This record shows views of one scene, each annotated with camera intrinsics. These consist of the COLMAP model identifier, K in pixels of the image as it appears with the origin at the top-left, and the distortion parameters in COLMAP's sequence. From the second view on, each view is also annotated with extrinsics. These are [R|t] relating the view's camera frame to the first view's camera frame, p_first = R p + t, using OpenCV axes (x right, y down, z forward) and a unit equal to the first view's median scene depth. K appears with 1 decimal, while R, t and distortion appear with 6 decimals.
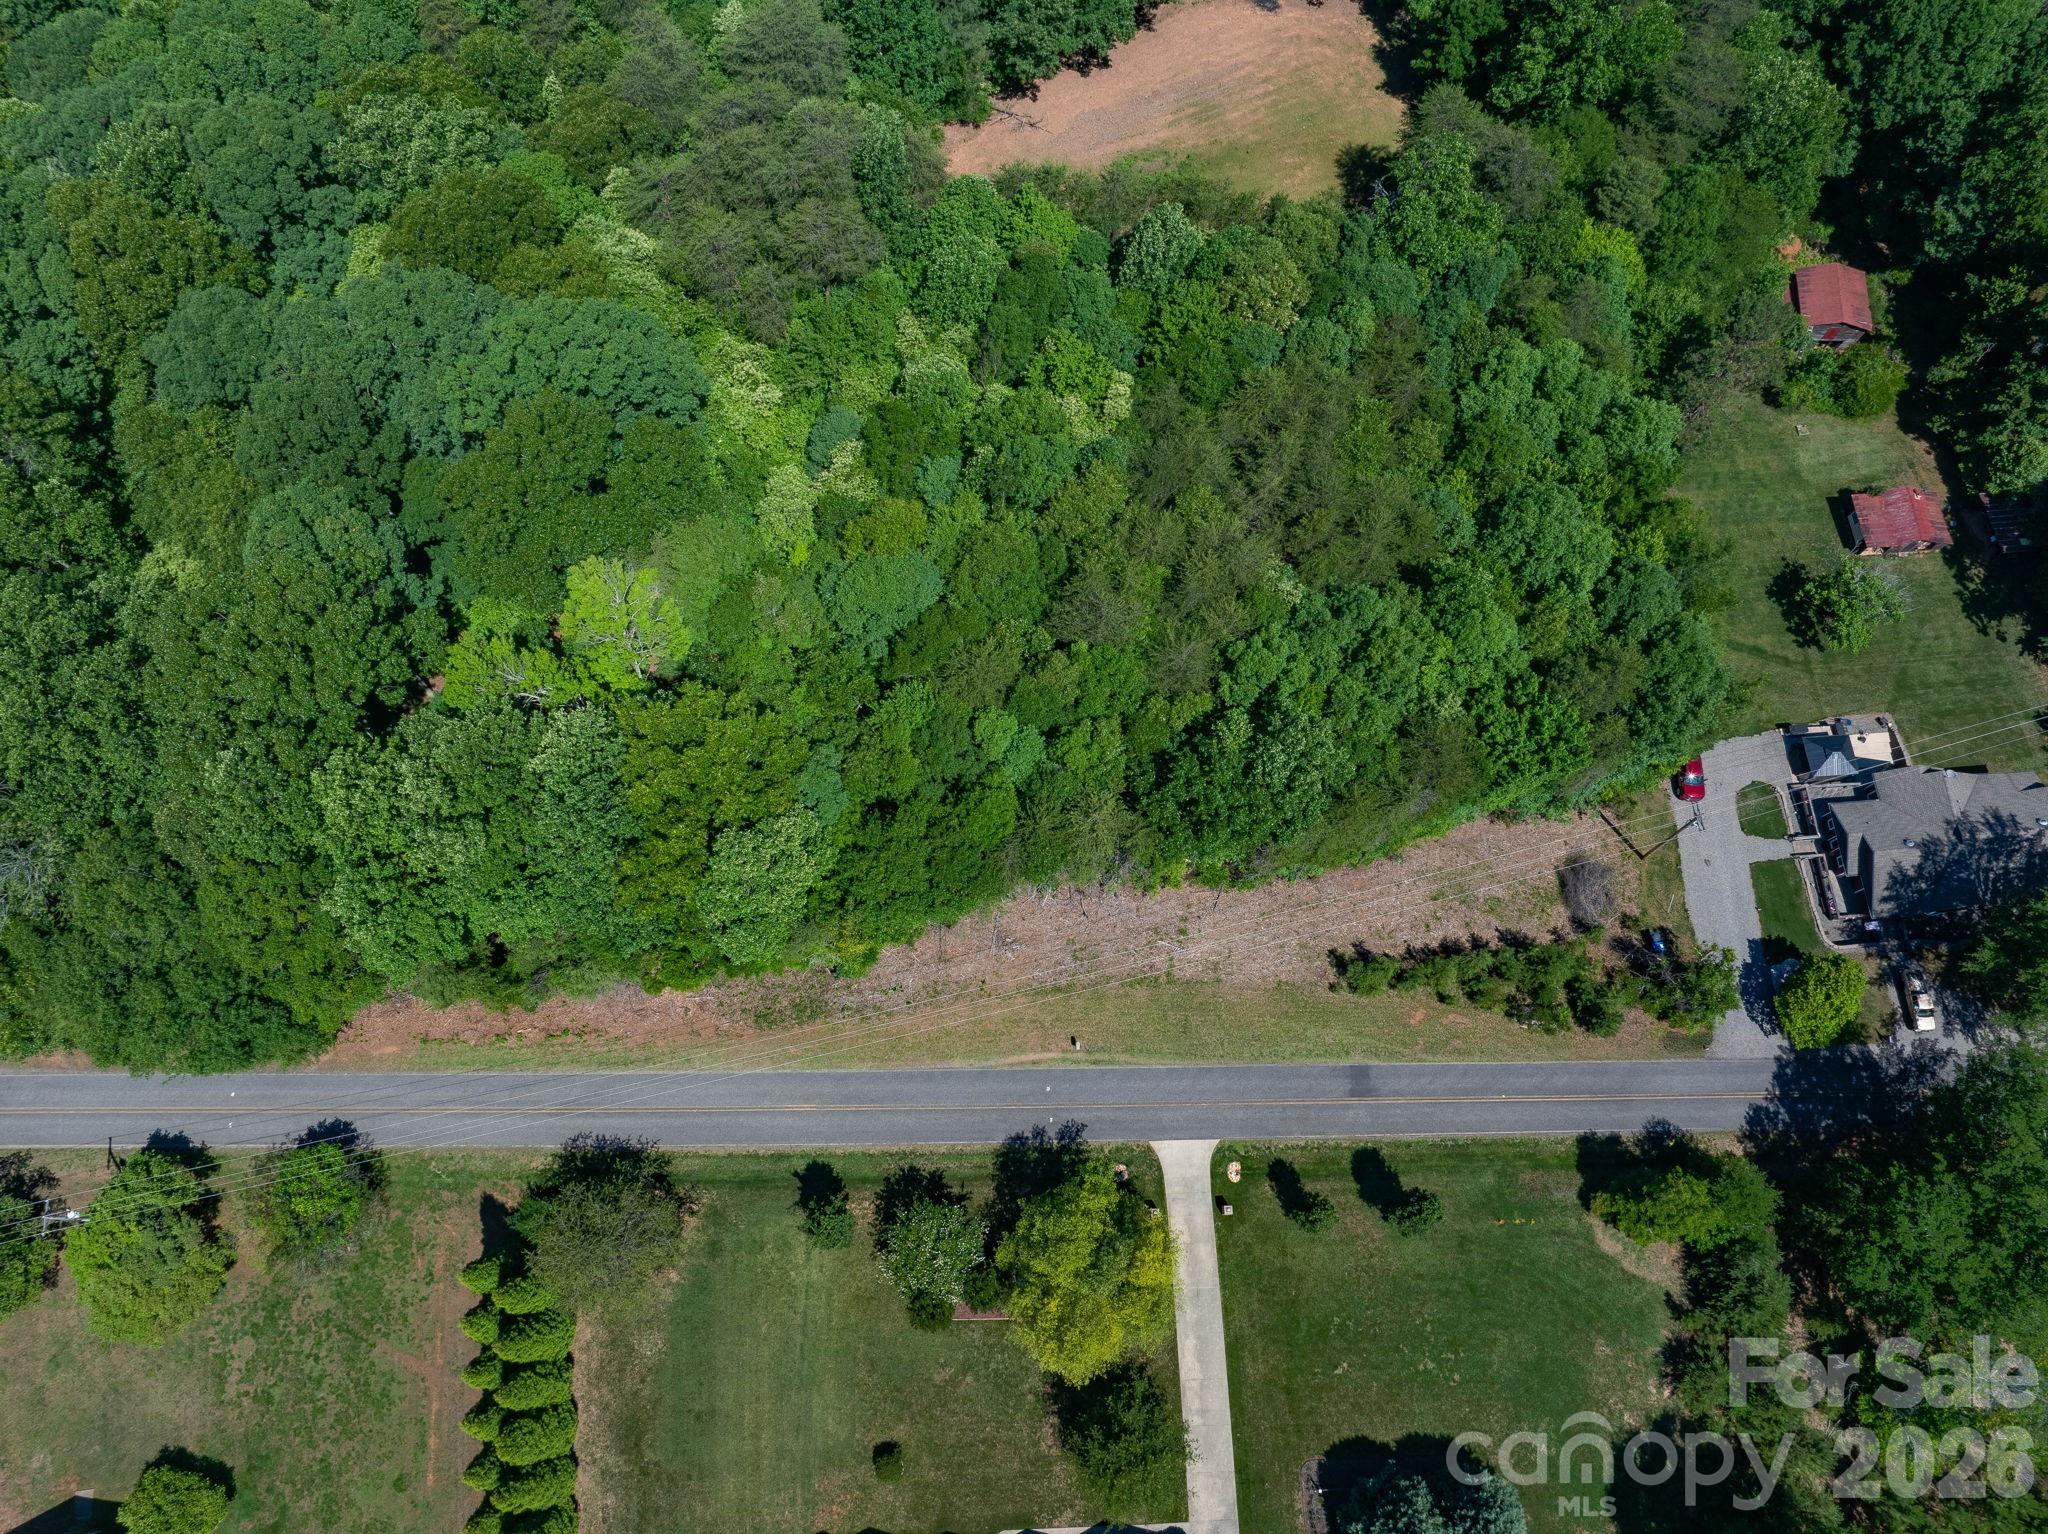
lens RADIAL K [[1394.2, 0, 1039.3], [0, 1394.2, 756.9], [0, 0, 1]] dist [-0.058390, 0.033106]
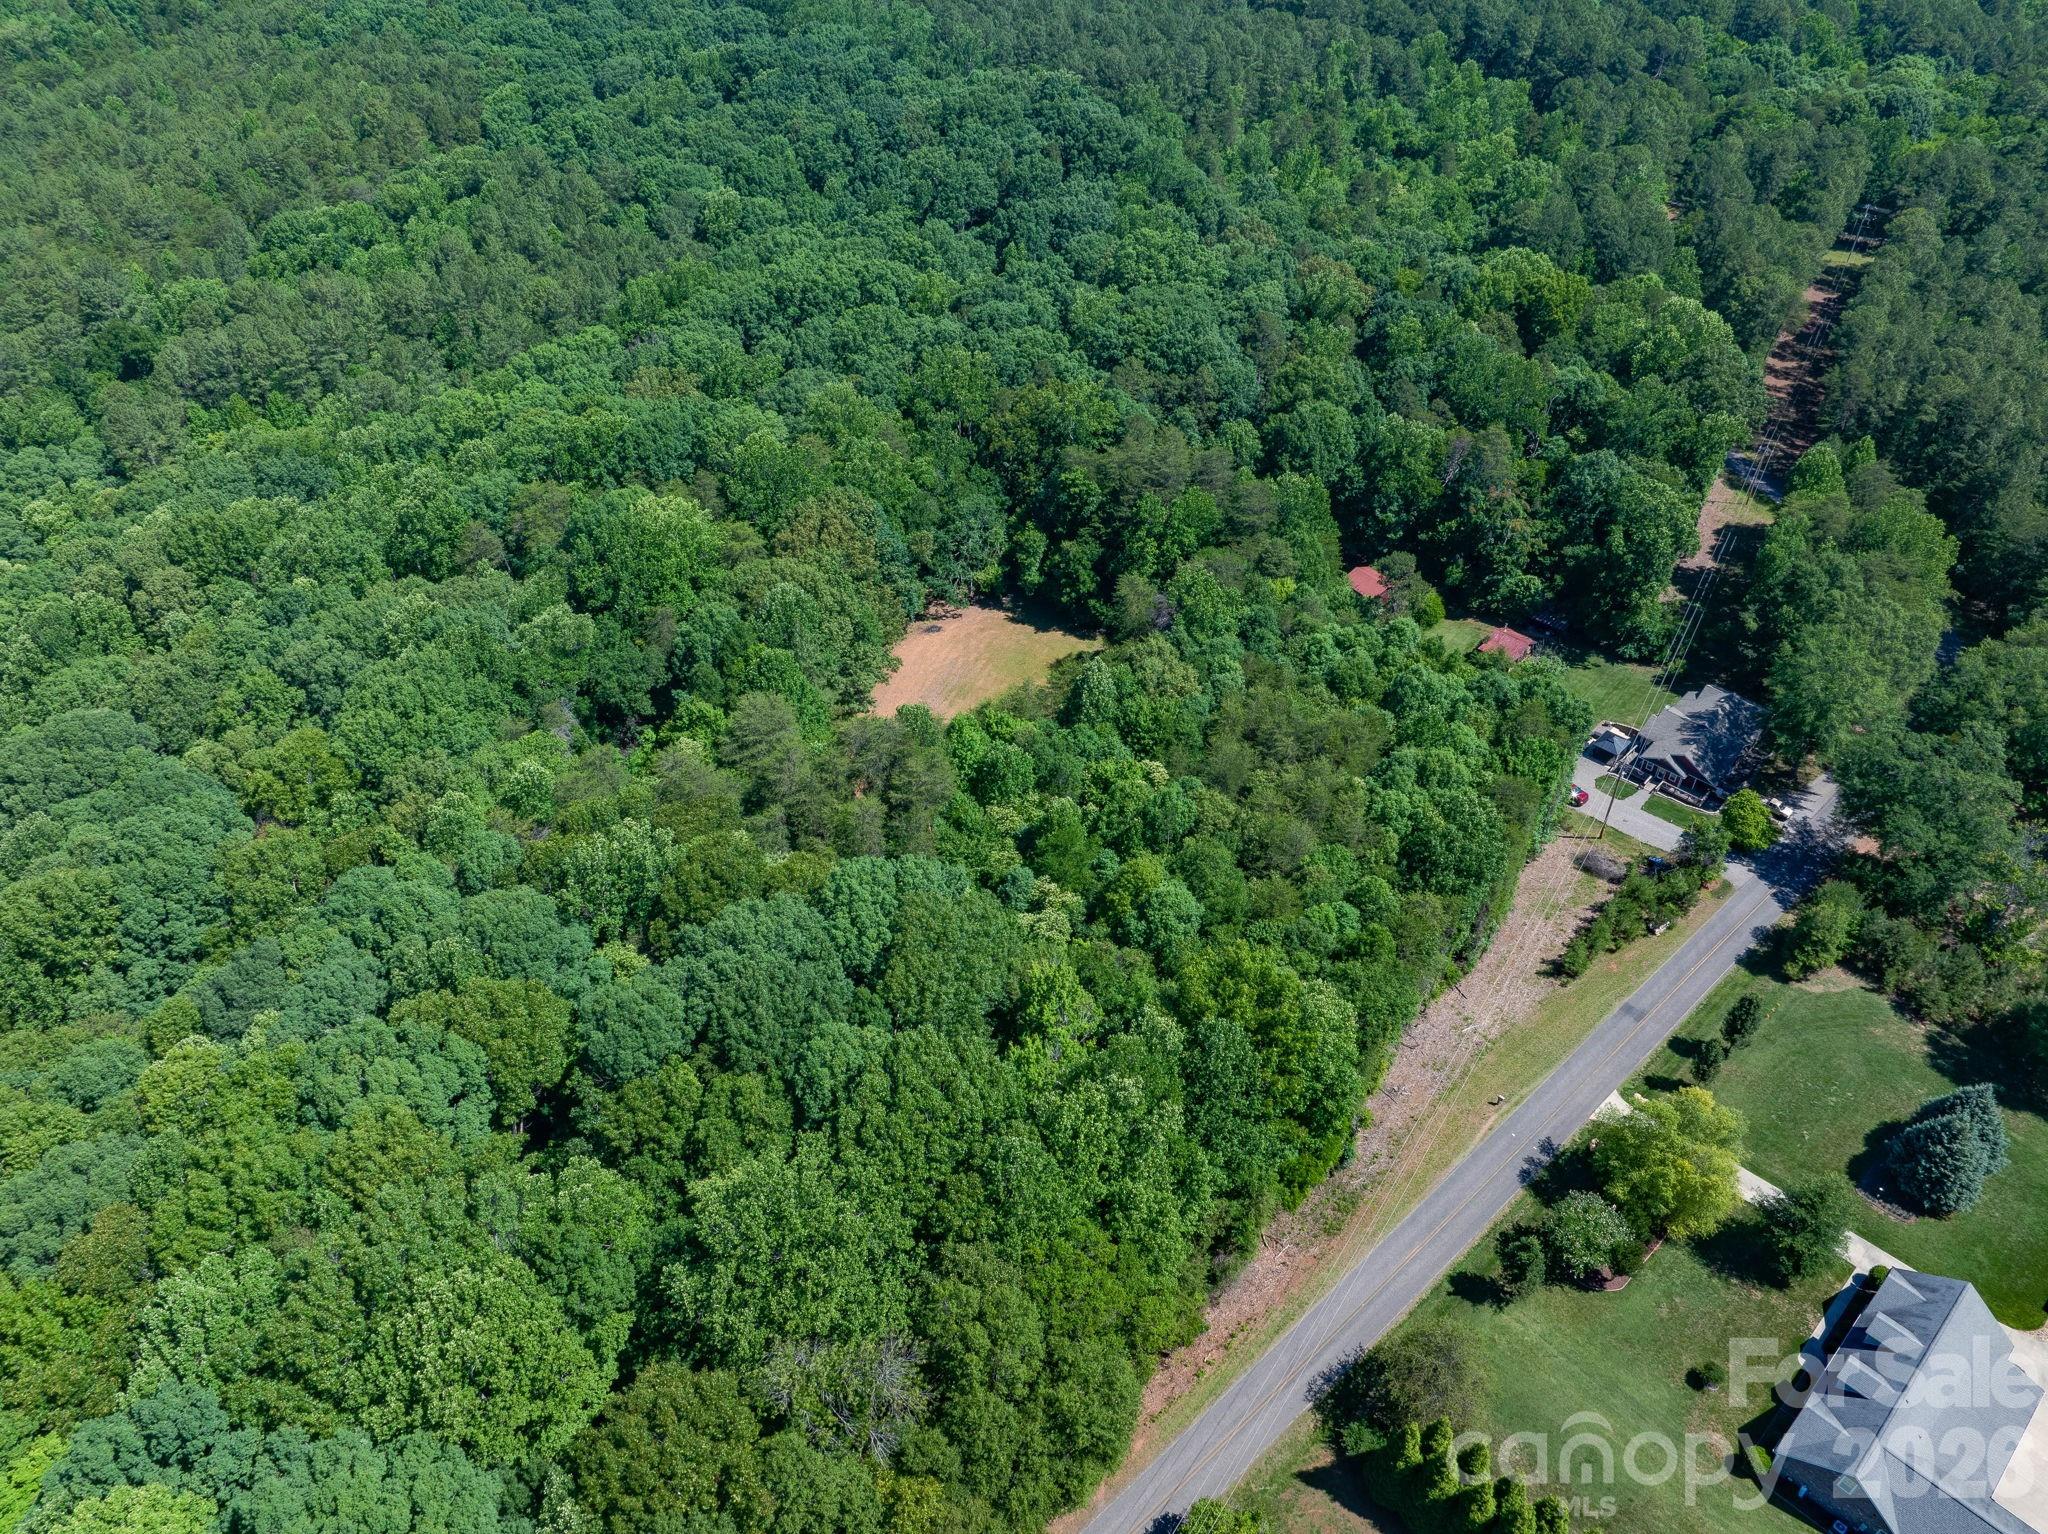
lens RADIAL K [[1448.4, 0, 1001.3], [0, 1448.4, 767.6], [0, 0, 1]] dist [-0.053807, -0.001402]
pose [[0.751501, -0.428709, 0.501453, -0.835854], [0.629263, 0.694113, -0.349622, 0.164014], [-0.198179, 0.578287, 0.791397, -0.149796]]
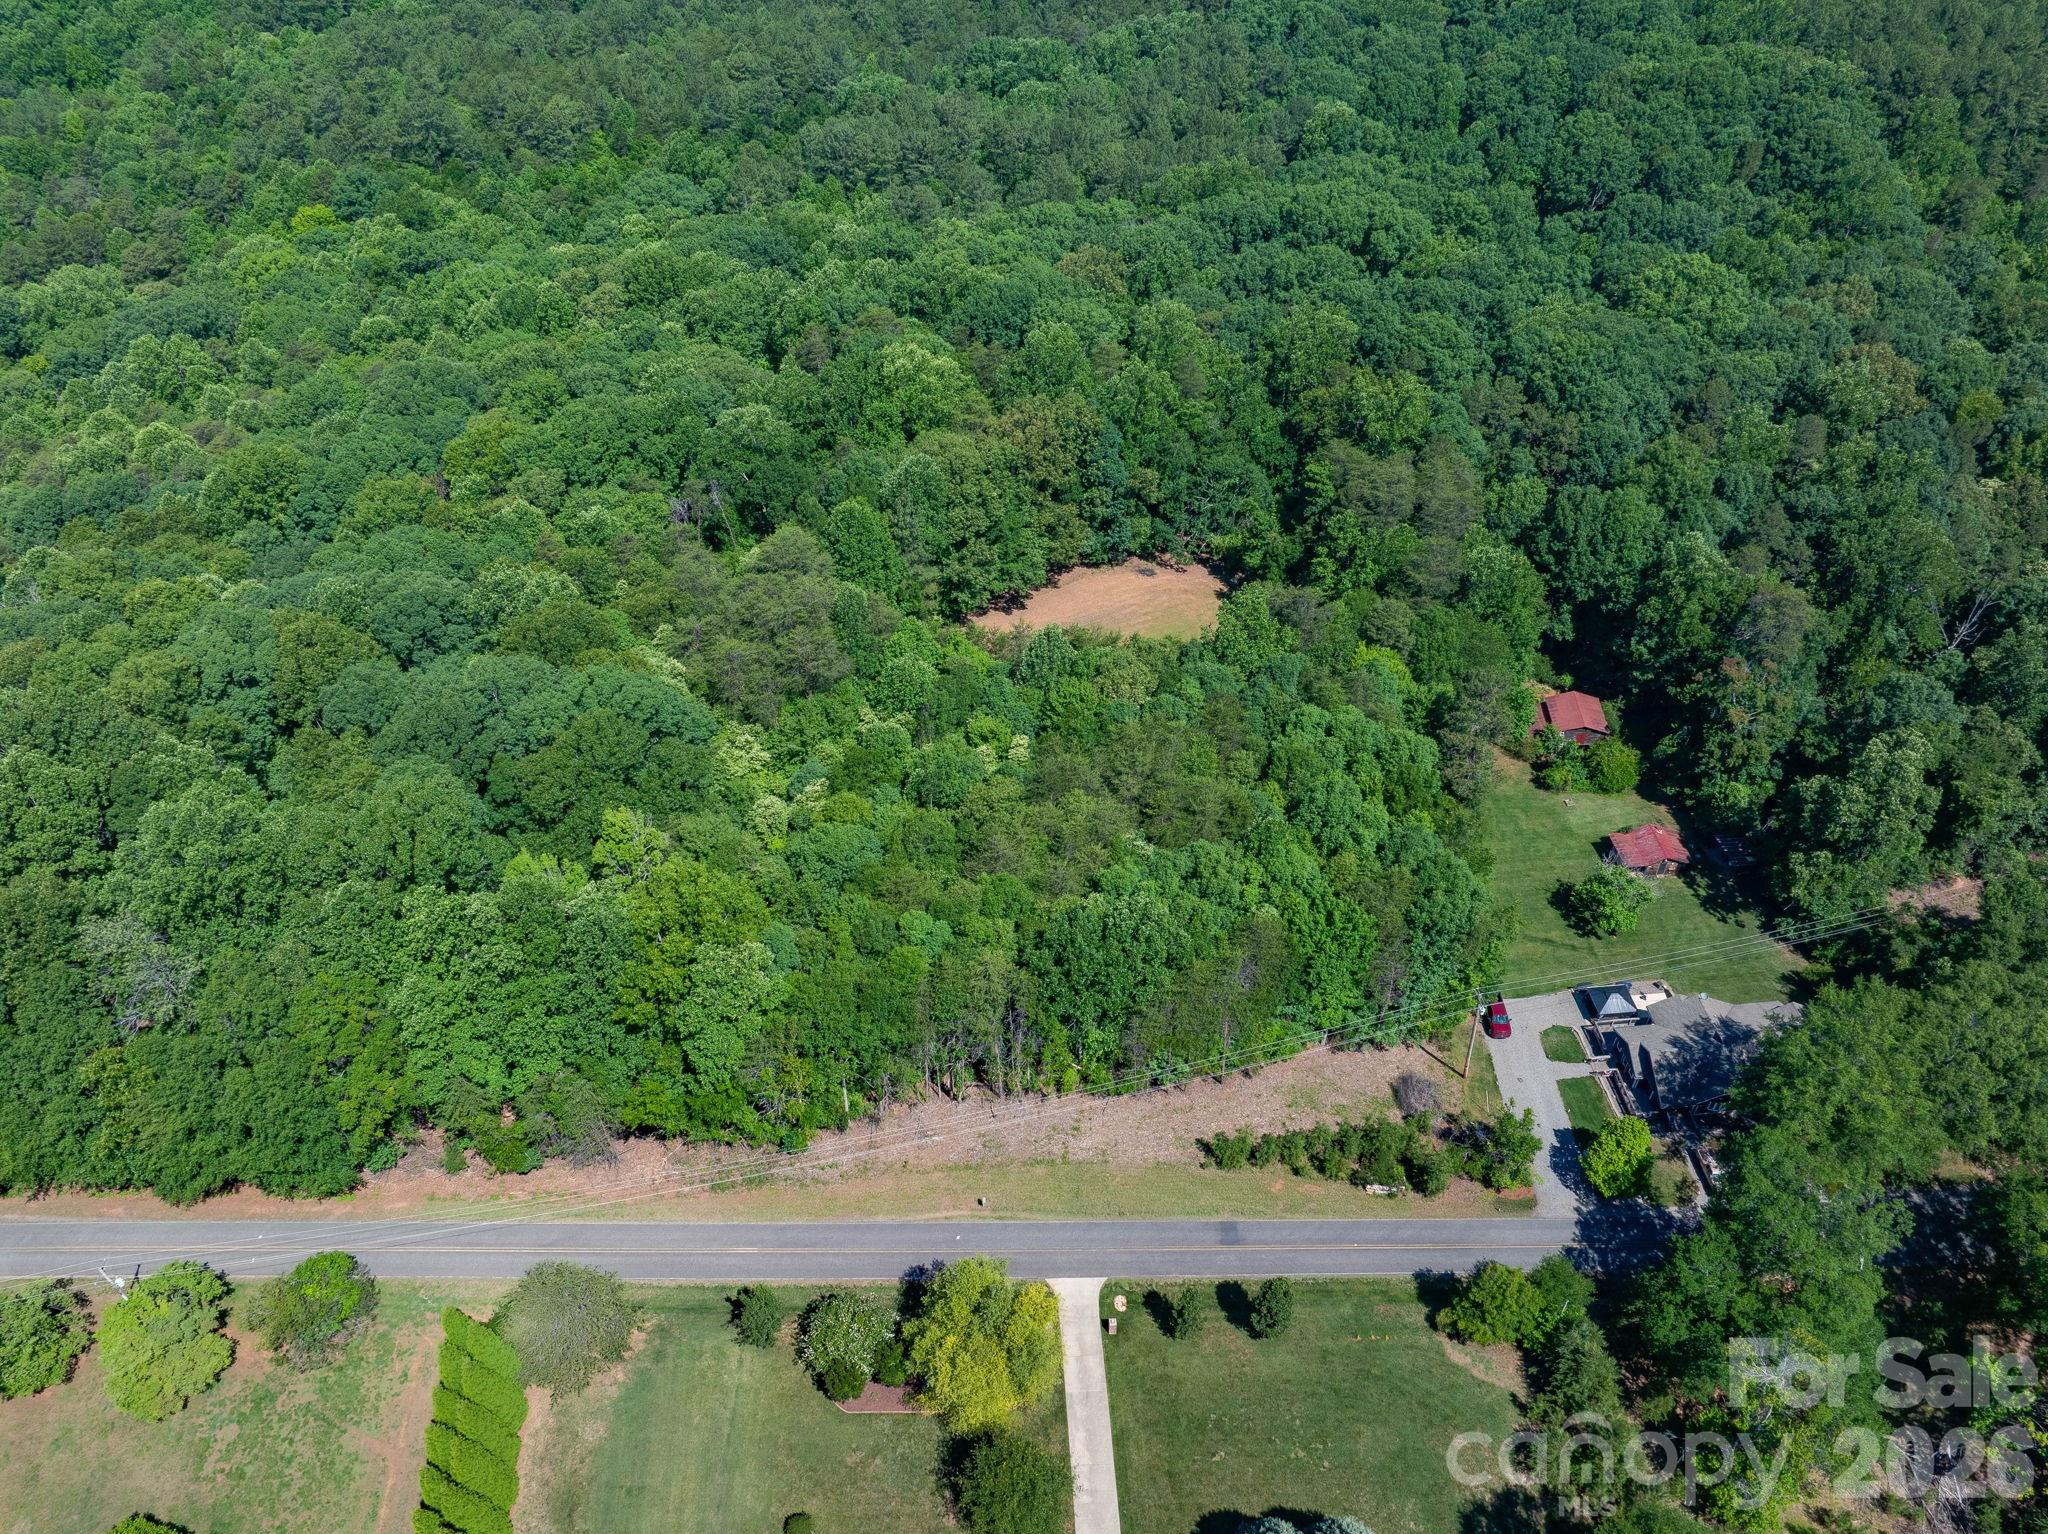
lens RADIAL K [[1467.3, 0, 1024.0], [0, 1467.3, 767.0], [0, 0, 1]] dist [-0.052490, 0.035888]
pose [[0.999811, -0.018183, -0.006904, 0.074492], [0.012450, 0.871050, -0.491037, 0.479293], [0.014943, 0.490858, 0.871111, -0.247896]]
